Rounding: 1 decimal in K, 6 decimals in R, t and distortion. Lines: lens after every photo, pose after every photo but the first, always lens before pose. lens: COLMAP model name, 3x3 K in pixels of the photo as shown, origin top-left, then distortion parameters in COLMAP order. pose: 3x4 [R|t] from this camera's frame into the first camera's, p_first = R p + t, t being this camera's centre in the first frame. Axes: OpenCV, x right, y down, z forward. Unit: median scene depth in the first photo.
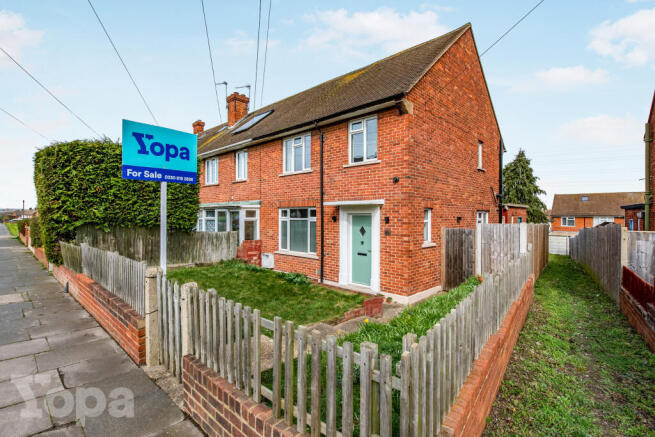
lens RADIAL K [[318.5, 0, 327.5], [0, 318.5, 218.5], [0, 0, 1]] dist [-0.000550, -0.000757]
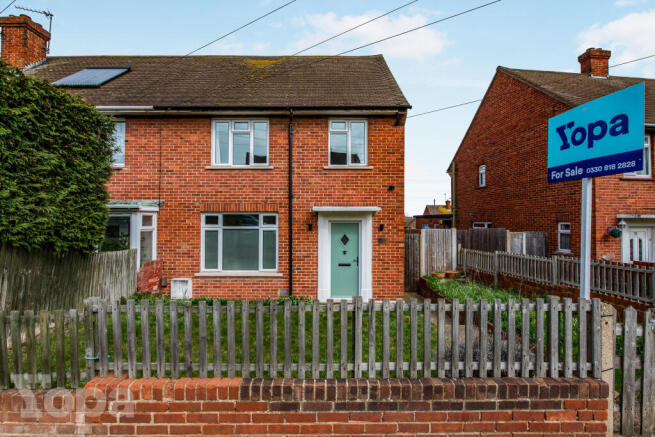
lens RADIAL K [[318.5, 0, 327.5], [0, 318.5, 218.5], [0, 0, 1]] dist [-0.000550, -0.000757]
pose [[0.716231, 0.006589, 0.697832, -0.514086], [0.006811, 0.999842, -0.016430, -0.006653], [-0.697830, 0.016521, 0.716073, 0.331044]]
